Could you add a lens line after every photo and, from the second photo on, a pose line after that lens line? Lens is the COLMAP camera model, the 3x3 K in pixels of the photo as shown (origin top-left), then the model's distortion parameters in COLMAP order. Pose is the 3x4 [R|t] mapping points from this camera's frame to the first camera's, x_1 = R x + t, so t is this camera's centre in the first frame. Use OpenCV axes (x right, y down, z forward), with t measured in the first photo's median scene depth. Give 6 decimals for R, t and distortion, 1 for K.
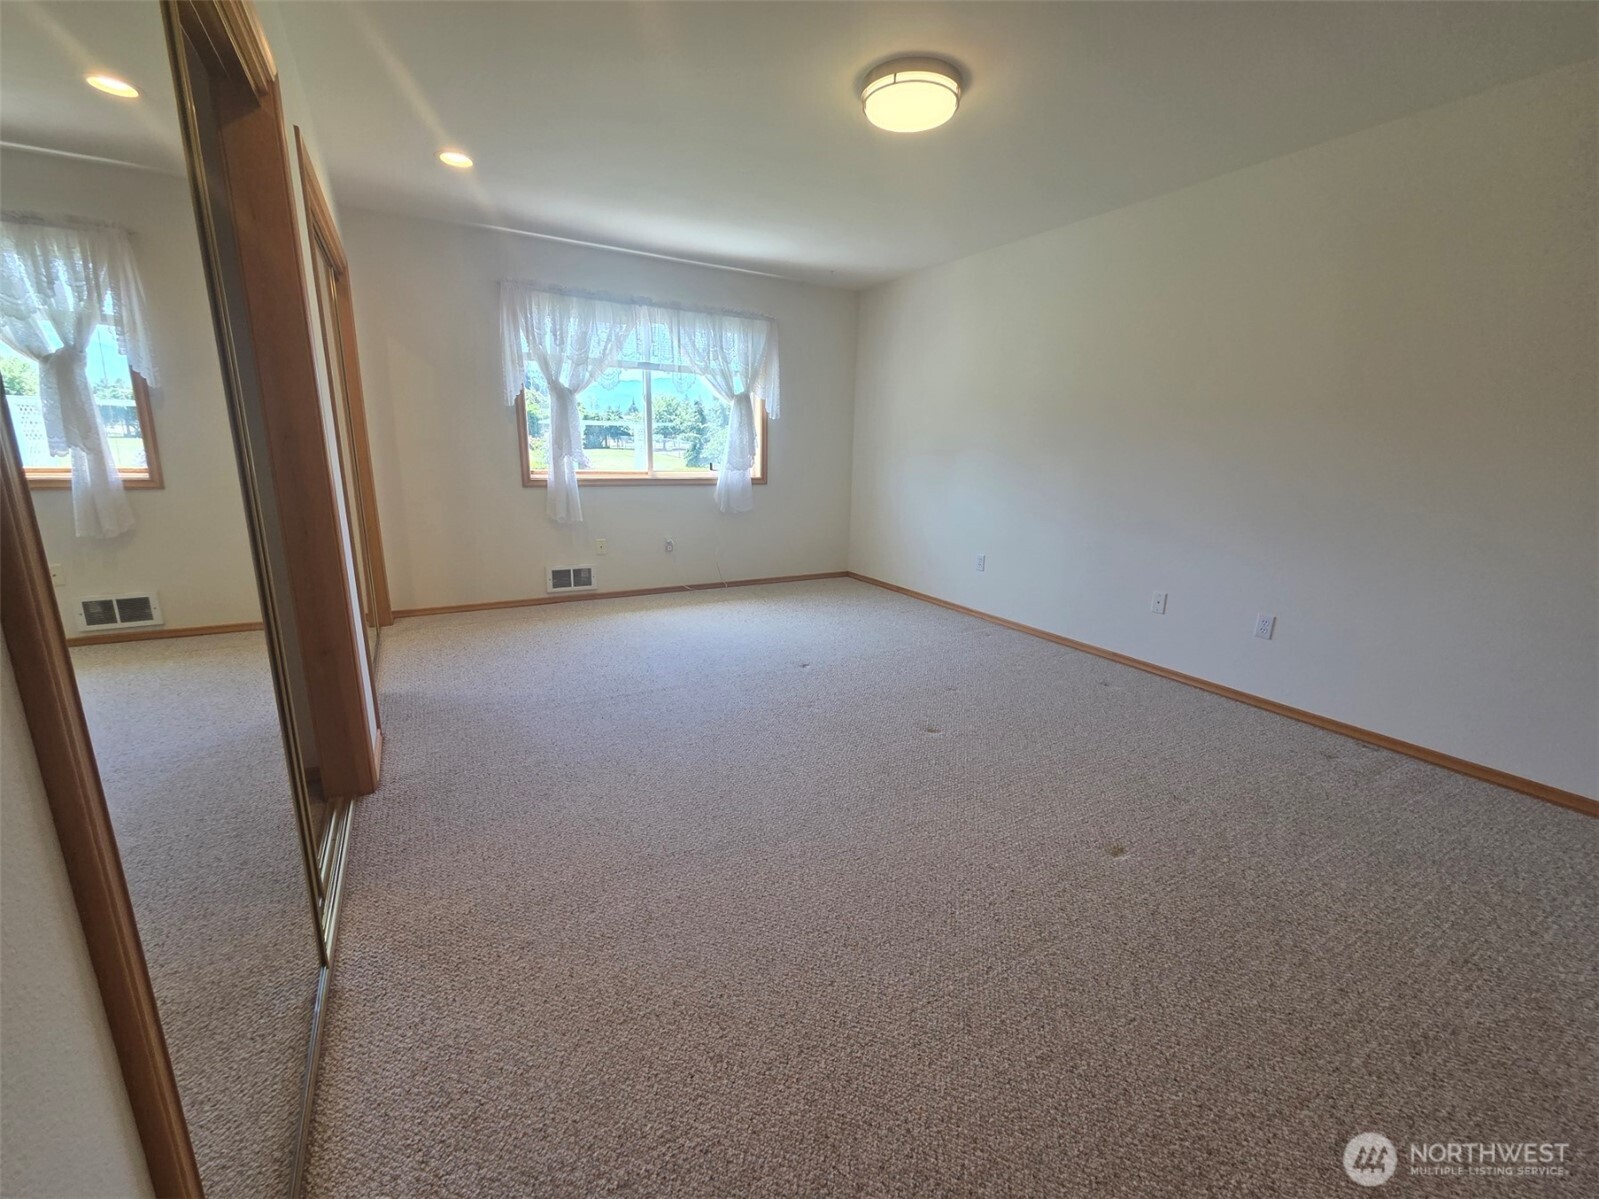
lens RADIAL K [[649.0, 0, 801.3], [0, 649.0, 600.2], [0, 0, 1]] dist [0.001123, 0.000162]
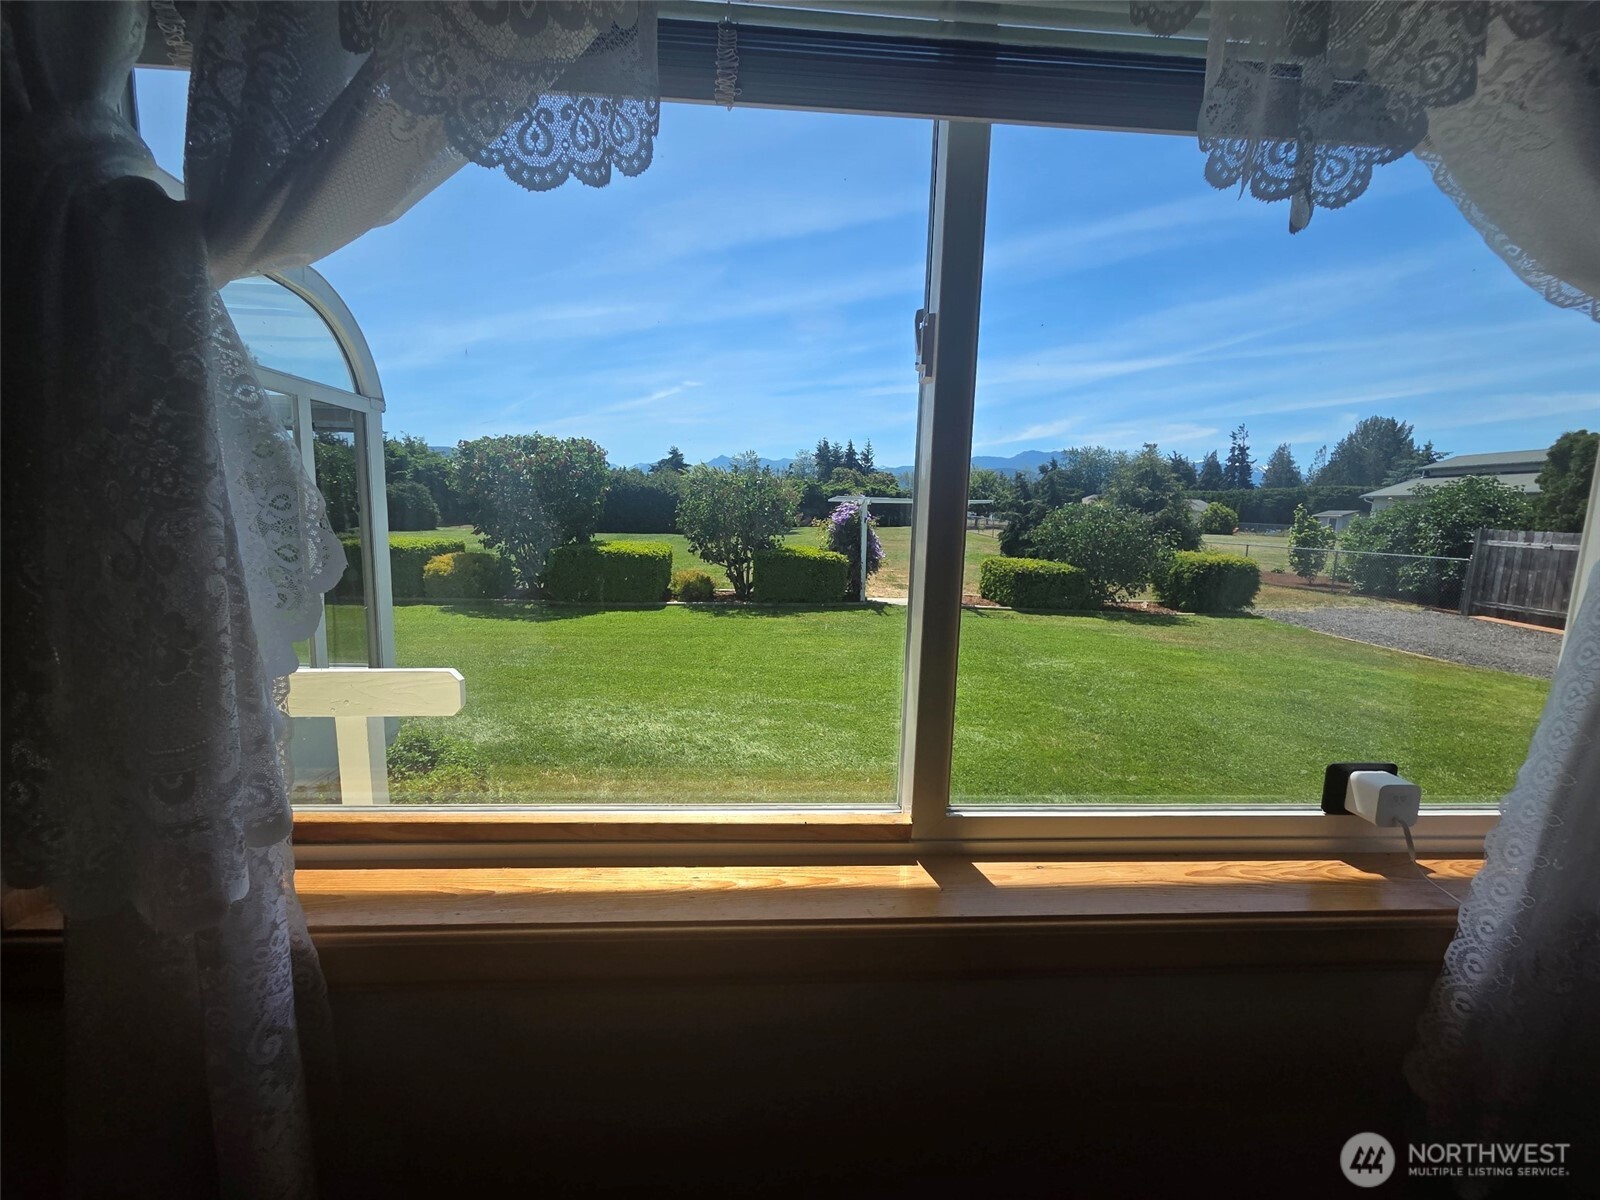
lens RADIAL K [[649.4, 0, 802.1], [0, 649.4, 598.7], [0, 0, 1]] dist [0.001123, 0.000162]
pose [[0.895302, 0.054004, -0.442175, -0.028024], [-0.104595, 0.990359, -0.090826, -0.033432], [0.433007, 0.127566, 0.892318, 0.121023]]
